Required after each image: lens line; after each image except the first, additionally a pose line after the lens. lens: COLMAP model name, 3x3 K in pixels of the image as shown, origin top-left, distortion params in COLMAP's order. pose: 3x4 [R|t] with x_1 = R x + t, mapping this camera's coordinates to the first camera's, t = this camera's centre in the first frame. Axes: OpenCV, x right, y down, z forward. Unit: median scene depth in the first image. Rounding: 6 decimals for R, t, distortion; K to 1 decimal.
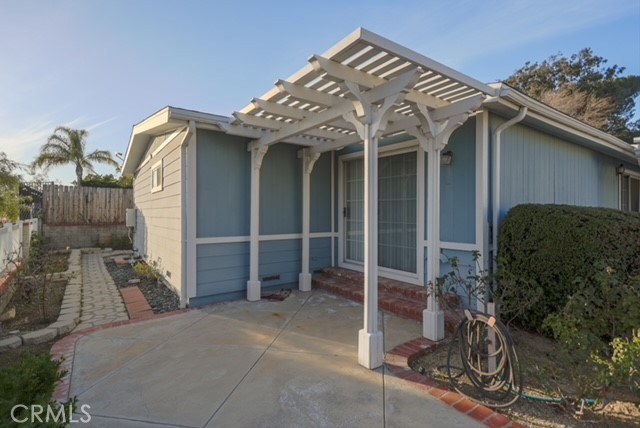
lens RADIAL K [[307.7, 0, 321.7], [0, 307.7, 211.6], [0, 0, 1]] dist [0.023740, 0.005100]
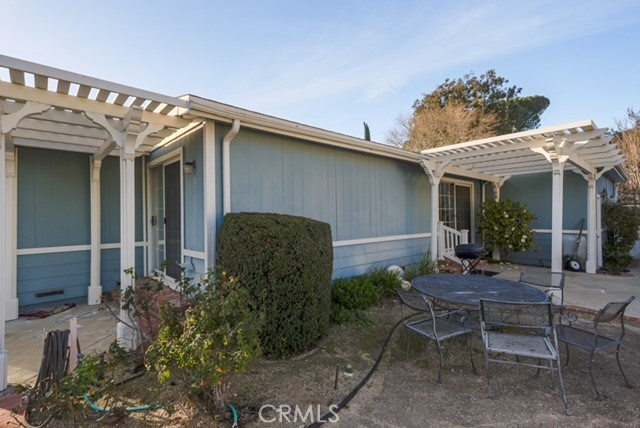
lens RADIAL K [[291.5, 0, 320.7], [0, 291.5, 215.7], [0, 0, 1]] dist [0.018650, 0.000056]
pose [[0.994081, -0.007349, 0.108393, 0.101943], [0.006164, 0.999918, 0.011261, -0.004474], [-0.108467, -0.010526, 0.994044, 0.003558]]
